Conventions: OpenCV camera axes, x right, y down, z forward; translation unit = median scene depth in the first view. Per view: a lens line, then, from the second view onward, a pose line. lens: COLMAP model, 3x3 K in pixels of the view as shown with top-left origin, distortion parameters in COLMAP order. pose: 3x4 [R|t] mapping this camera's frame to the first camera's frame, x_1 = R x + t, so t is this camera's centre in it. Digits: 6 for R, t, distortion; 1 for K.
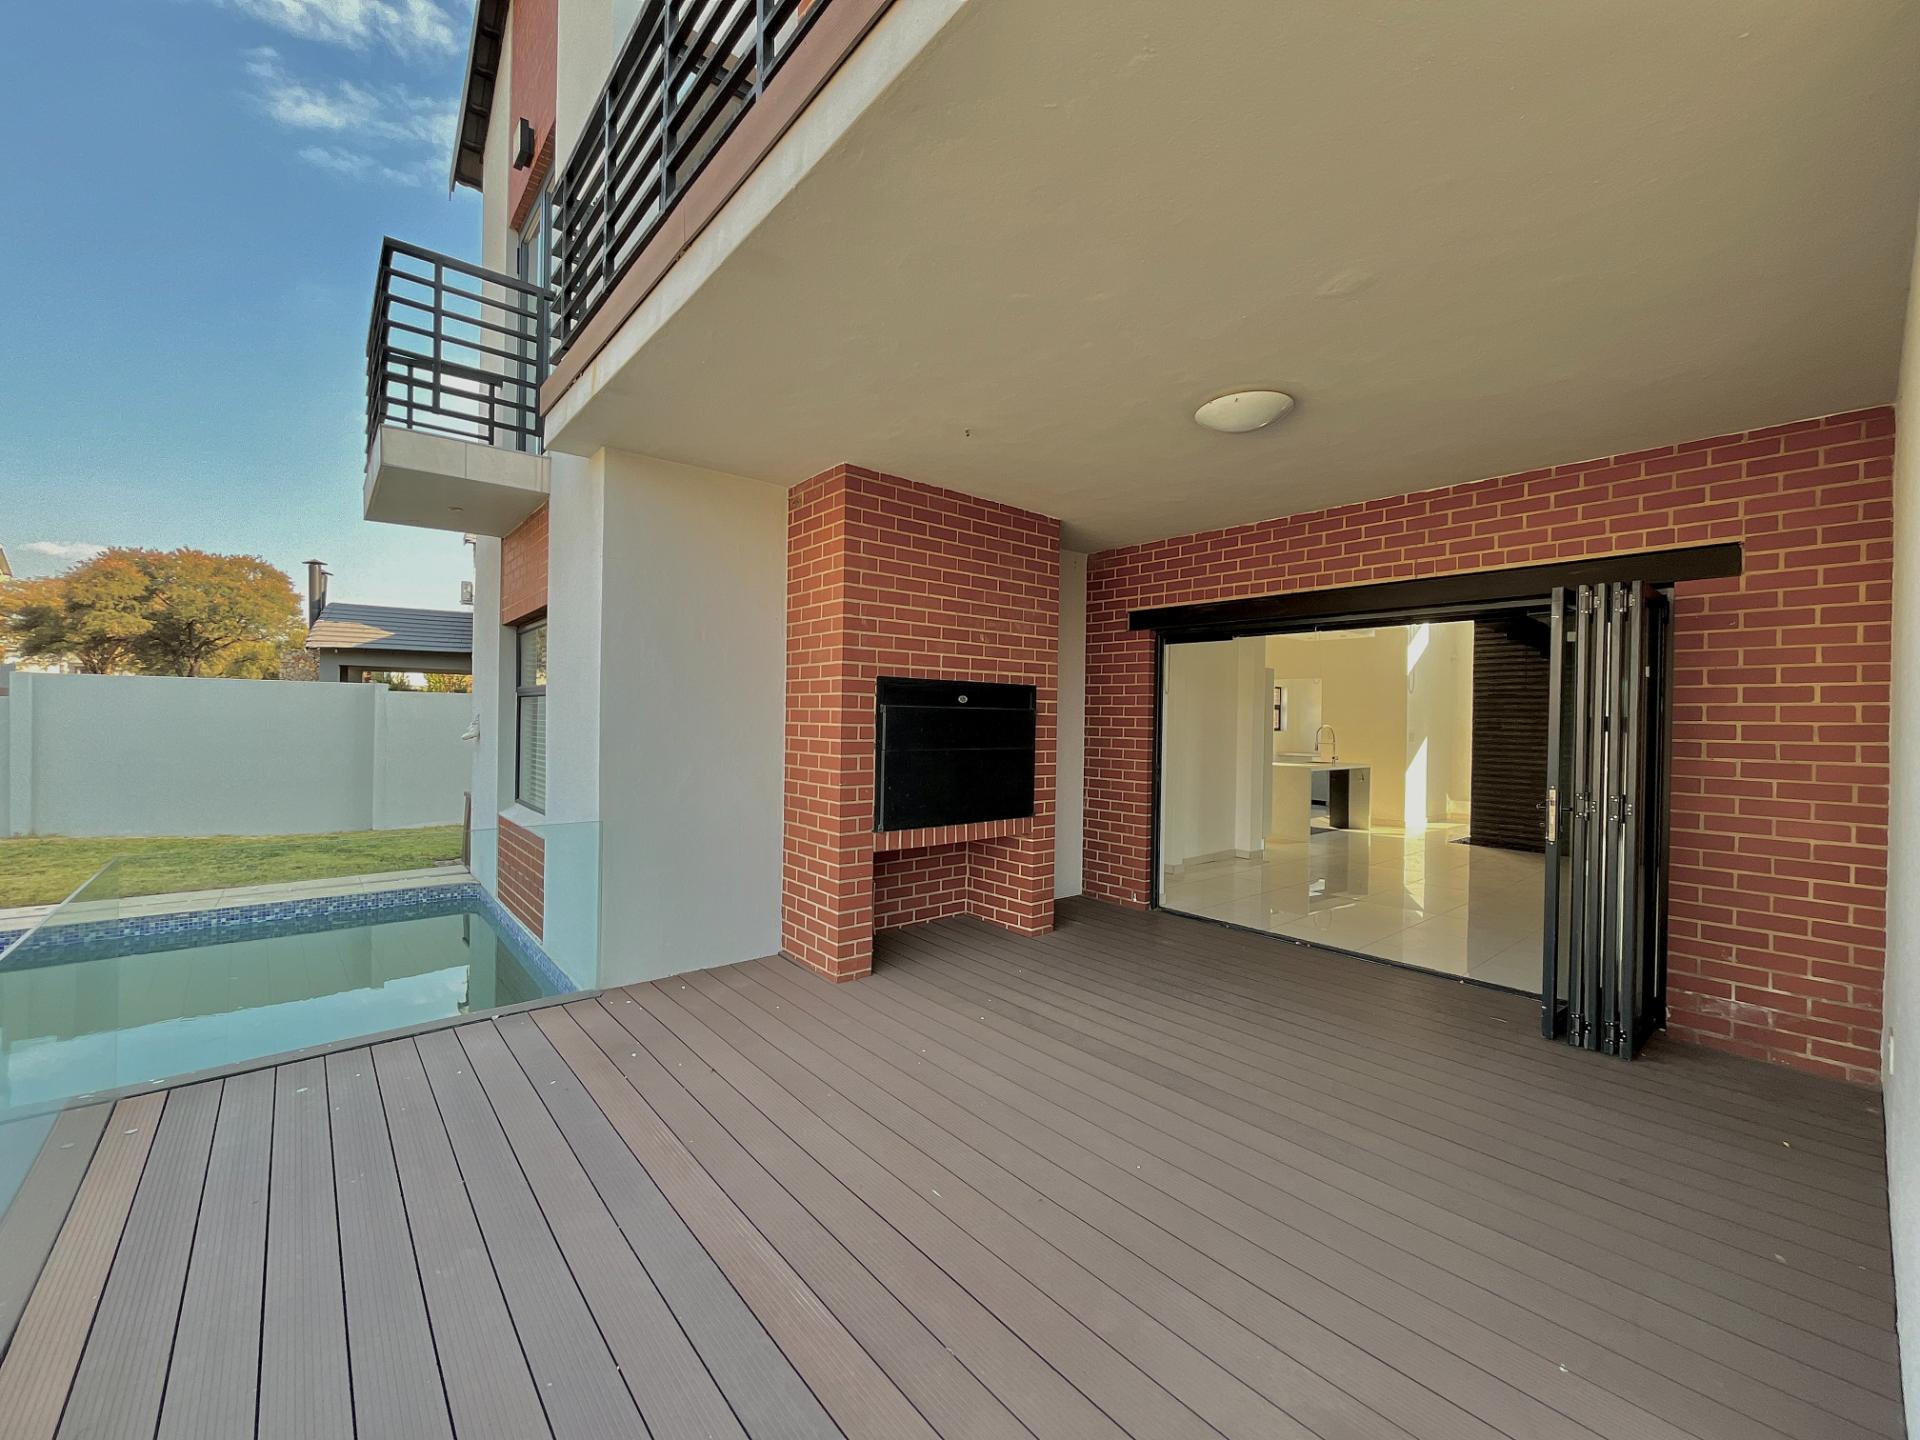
lens RADIAL K [[778.7, 0, 964.5], [0, 778.7, 717.2], [0, 0, 1]] dist [-0.005516, 0.000353]
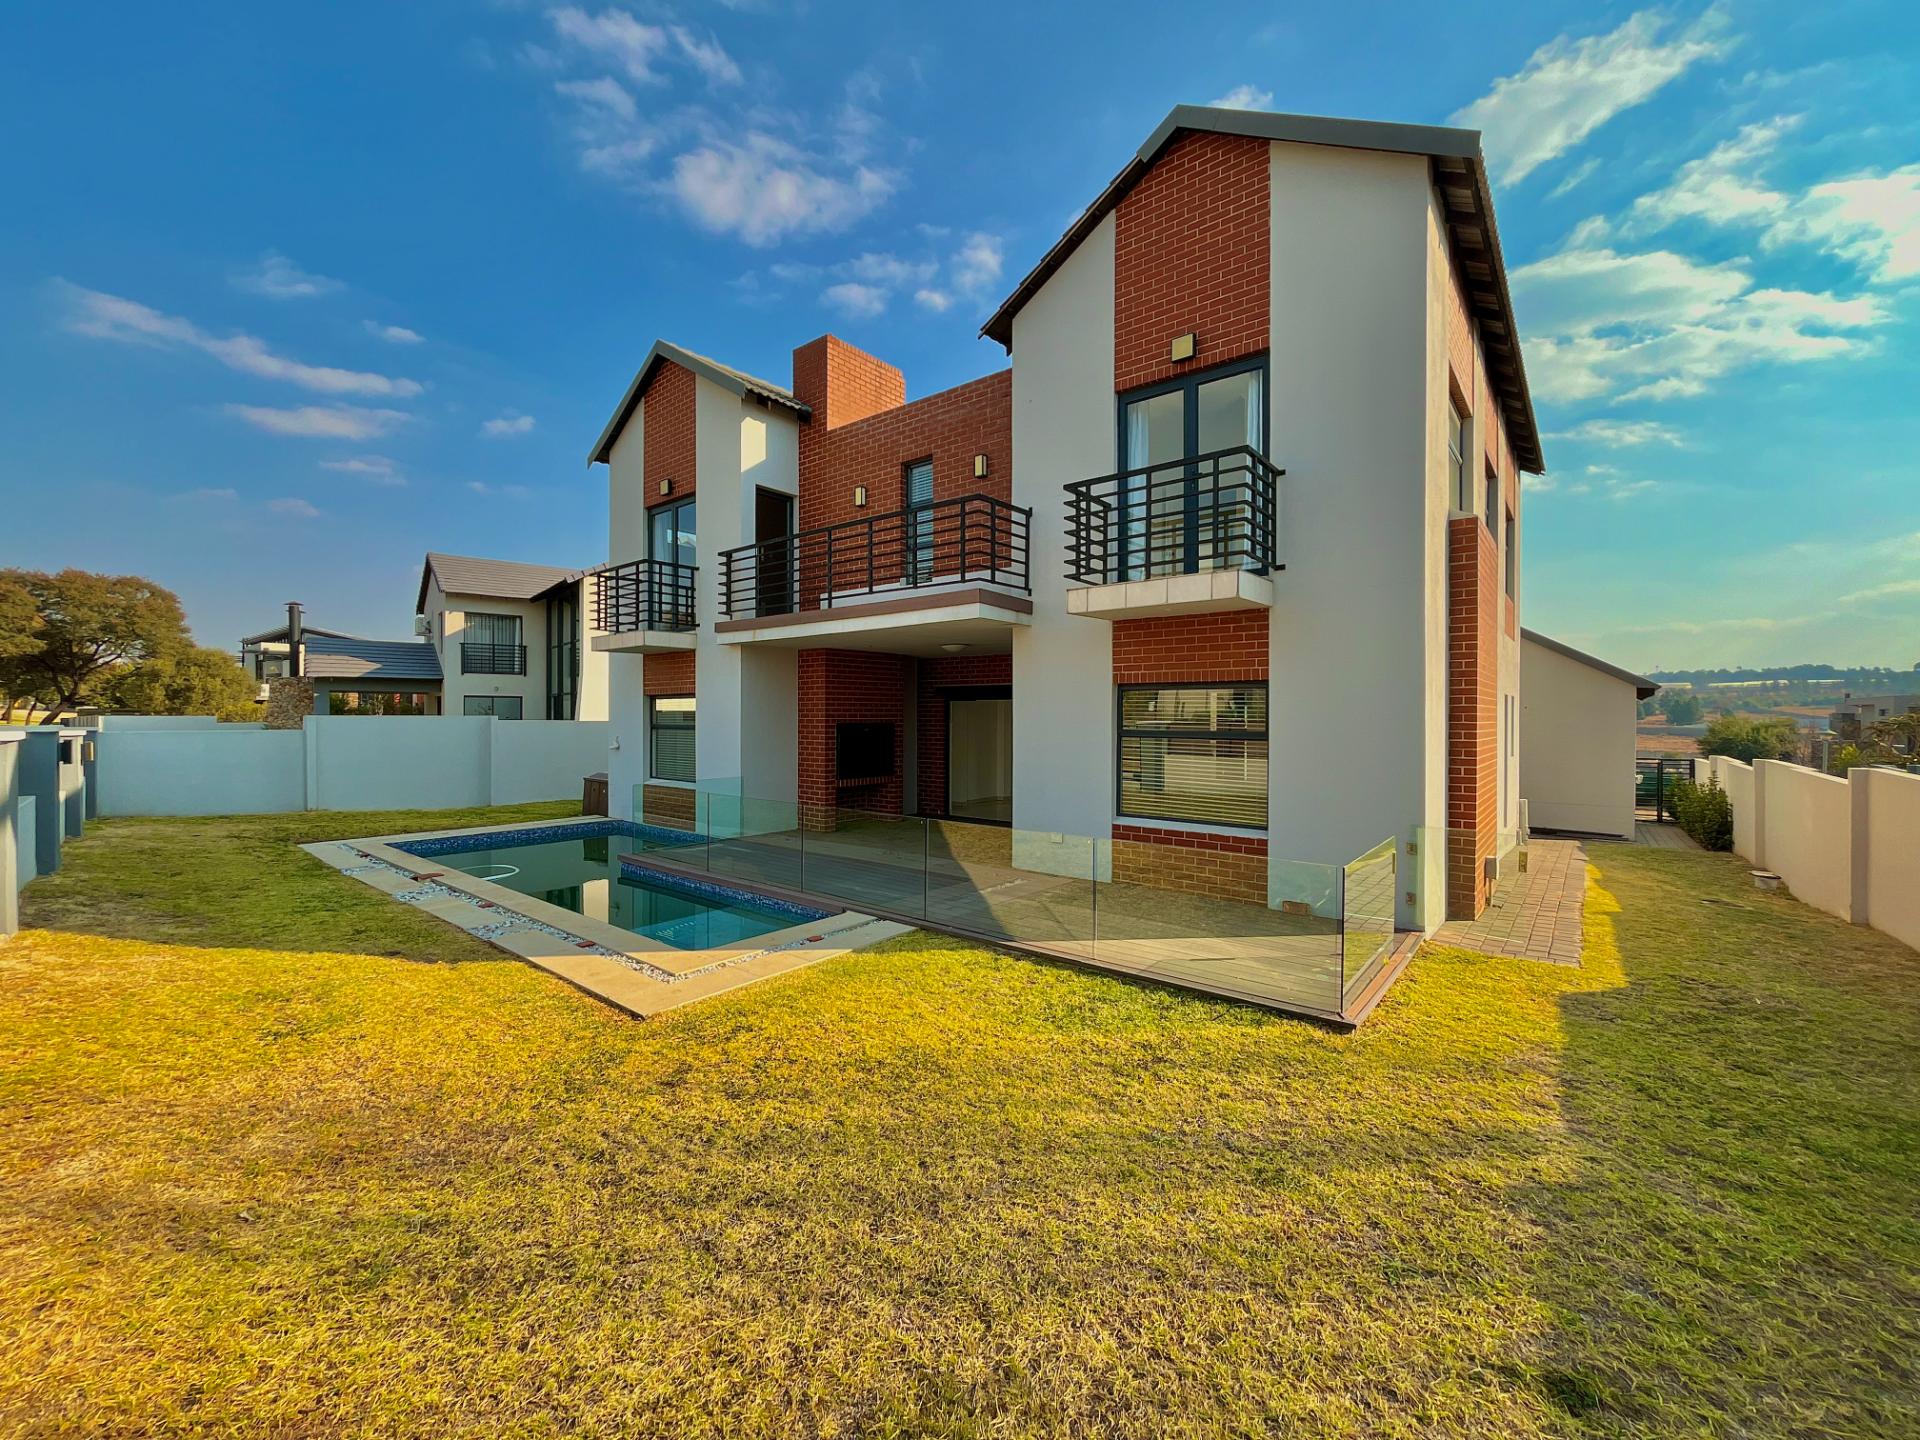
lens RADIAL K [[778.7, 0, 950.3], [0, 778.7, 719.5], [0, 0, 1]] dist [-0.005516, 0.000353]
pose [[0.985150, -0.013749, 0.171142, -0.135887], [0.012570, 0.999889, 0.007972, -0.058357], [-0.171232, -0.005703, 0.985214, -1.276701]]
